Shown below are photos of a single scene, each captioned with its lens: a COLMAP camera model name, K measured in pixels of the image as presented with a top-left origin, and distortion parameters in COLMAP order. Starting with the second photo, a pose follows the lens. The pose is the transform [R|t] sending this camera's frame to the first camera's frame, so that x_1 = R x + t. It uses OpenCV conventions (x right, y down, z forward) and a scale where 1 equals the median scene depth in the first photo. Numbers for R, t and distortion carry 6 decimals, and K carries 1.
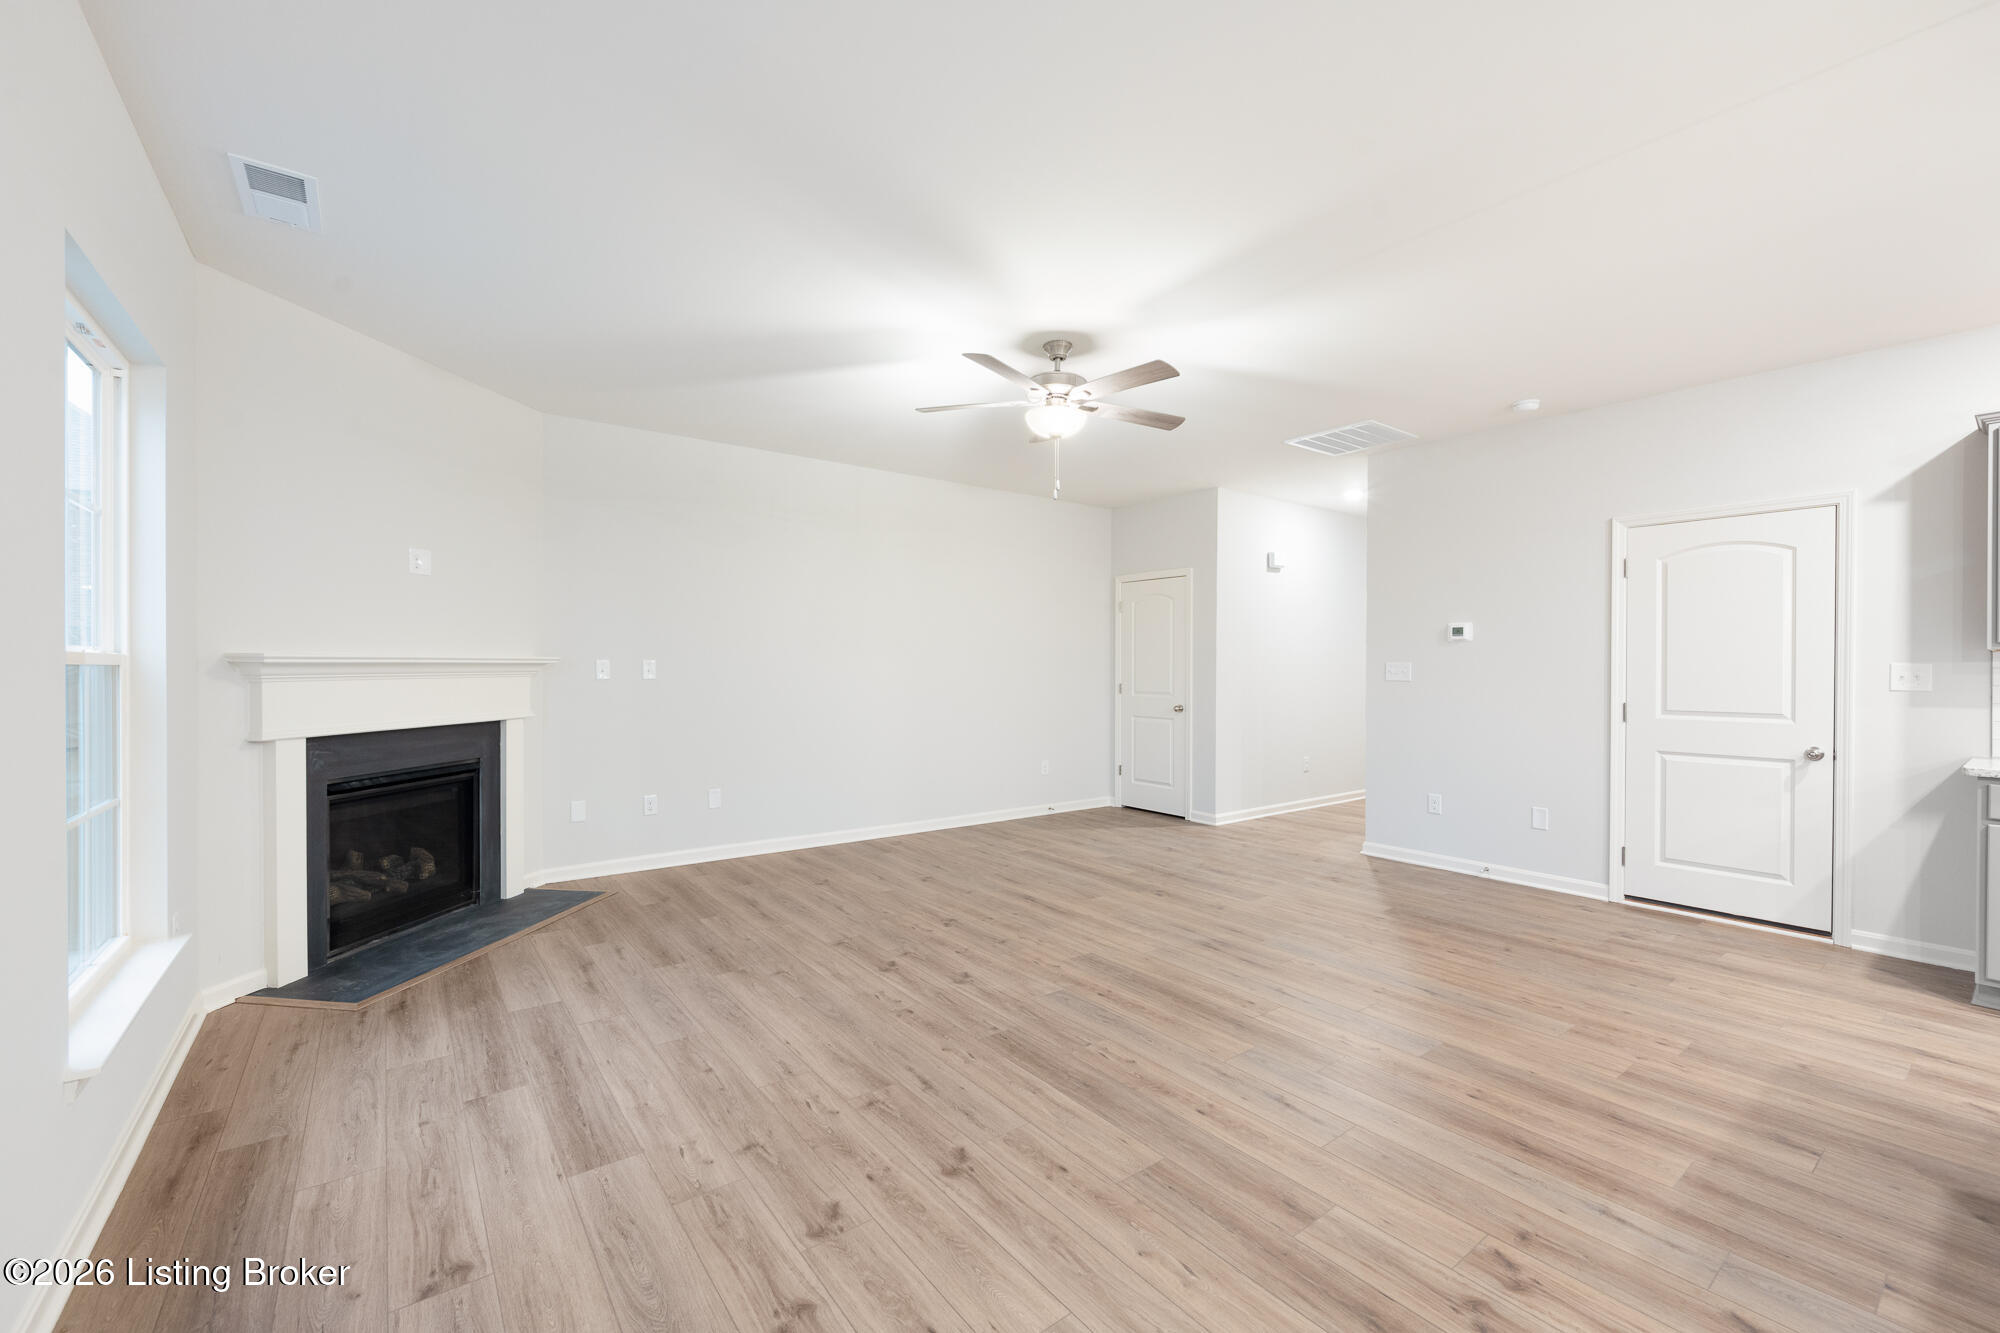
lens RADIAL K [[819.3, 0, 1011.2], [0, 819.3, 670.0], [0, 0, 1]] dist [-0.003520, 0.000014]
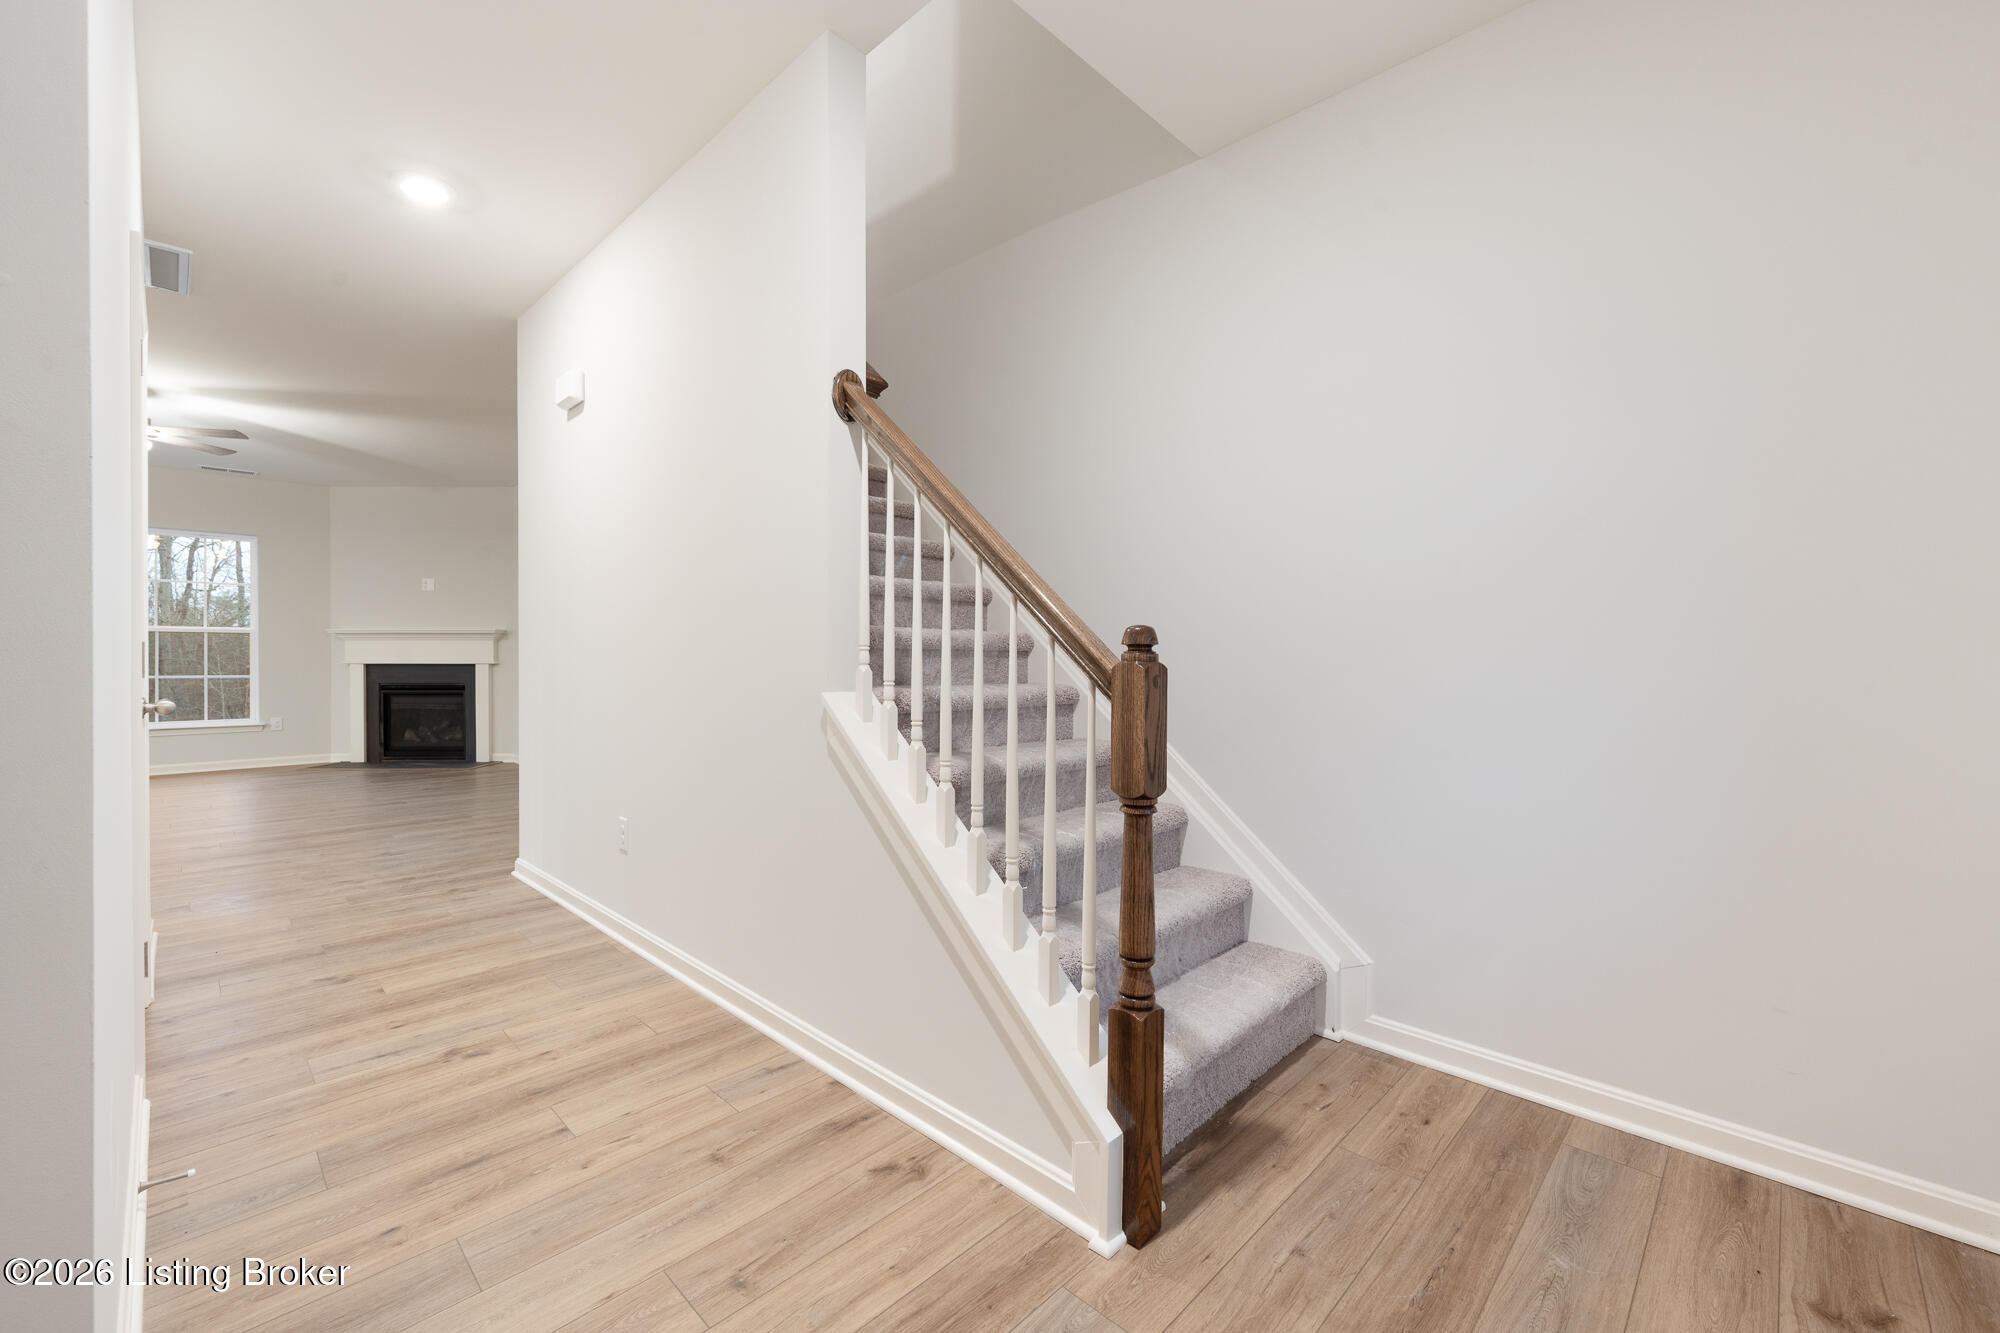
lens RADIAL K [[792.2, 0, 988.1], [0, 792.2, 666.7], [0, 0, 1]] dist [-0.001383, 0.001397]
pose [[0.142352, 0.006112, -0.989797, 1.531567], [-0.006086, 0.999967, 0.005300, 0.058272], [0.989797, 0.005269, 0.142385, 2.216904]]
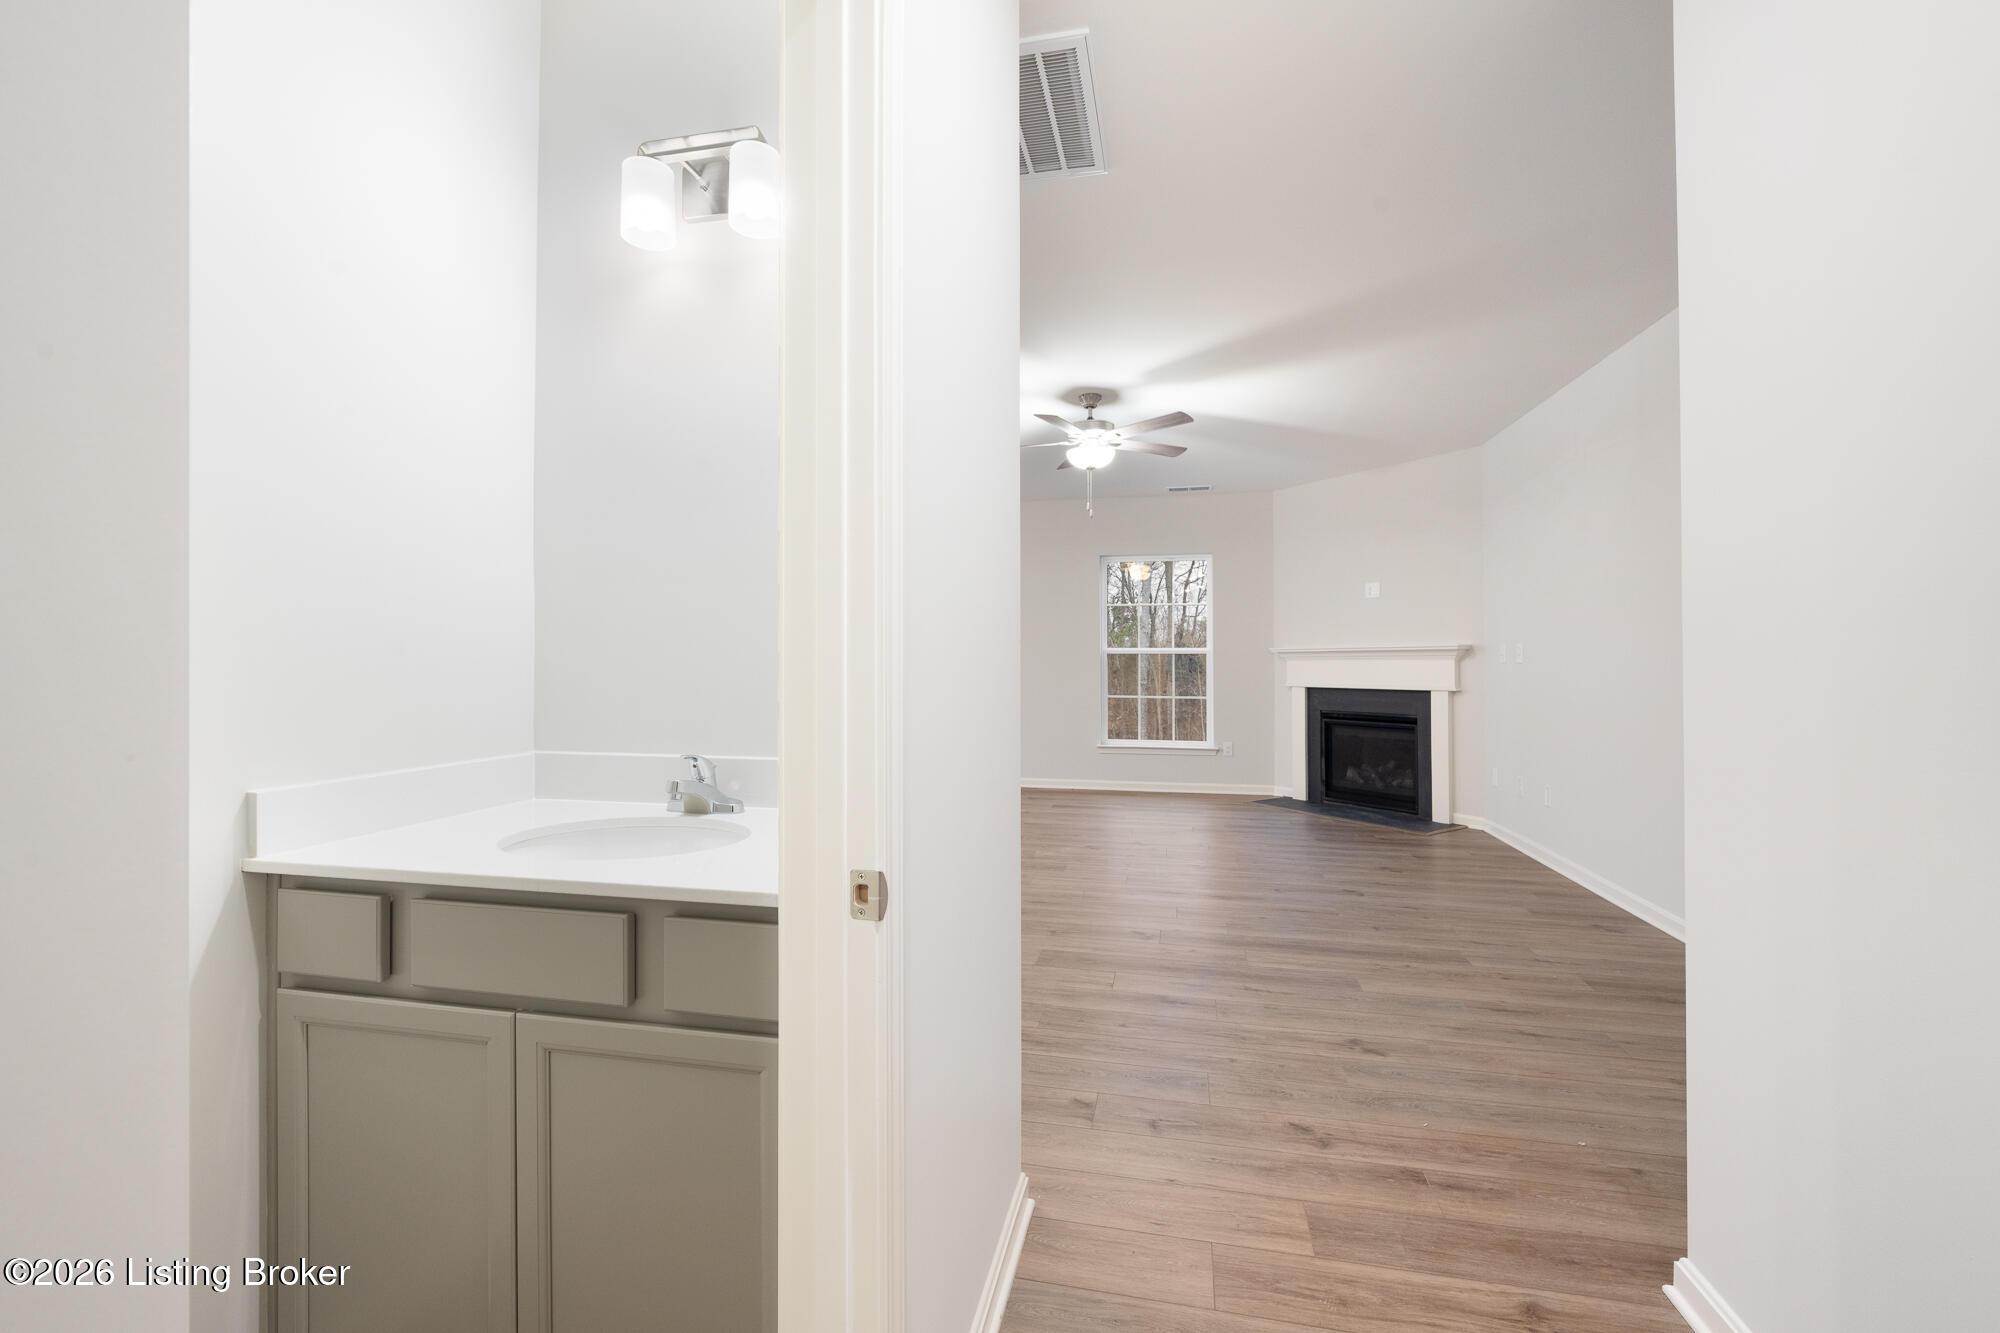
lens RADIAL K [[819.3, 0, 994.8], [0, 819.3, 653.7], [0, 0, 1]] dist [-0.003520, 0.000014]
pose [[-0.767414, -0.010090, -0.641073, 0.978599], [-0.005464, 0.999943, -0.009198, 0.016992], [0.641129, -0.003556, -0.767425, 1.867942]]
